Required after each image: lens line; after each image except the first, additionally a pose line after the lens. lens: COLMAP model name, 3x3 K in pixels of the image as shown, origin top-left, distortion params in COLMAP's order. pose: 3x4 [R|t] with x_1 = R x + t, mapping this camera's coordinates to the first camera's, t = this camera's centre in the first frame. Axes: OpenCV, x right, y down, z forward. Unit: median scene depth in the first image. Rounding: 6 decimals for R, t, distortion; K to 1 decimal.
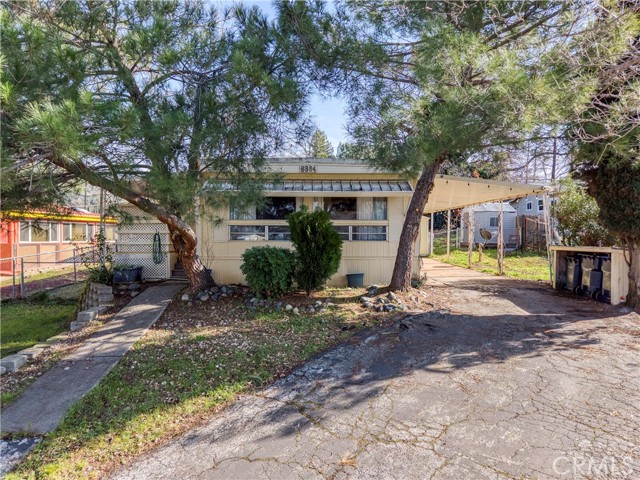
lens RADIAL K [[442.9, 0, 320.7], [0, 442.9, 238.3], [0, 0, 1]] dist [-0.000308, -0.004141]
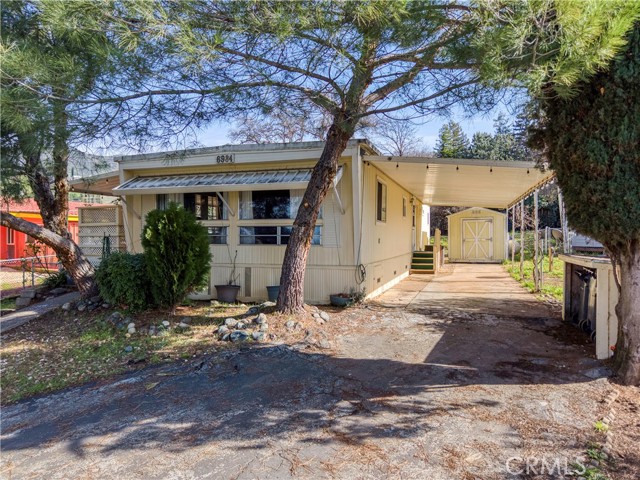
lens RADIAL K [[442.9, 0, 319.7], [0, 442.9, 241.4], [0, 0, 1]] dist [-0.000308, -0.004141]
pose [[0.937273, 0.003278, -0.348581, 0.510358], [-0.001425, 0.999983, 0.005573, -0.006240], [0.348593, -0.004727, 0.937262, 0.319151]]
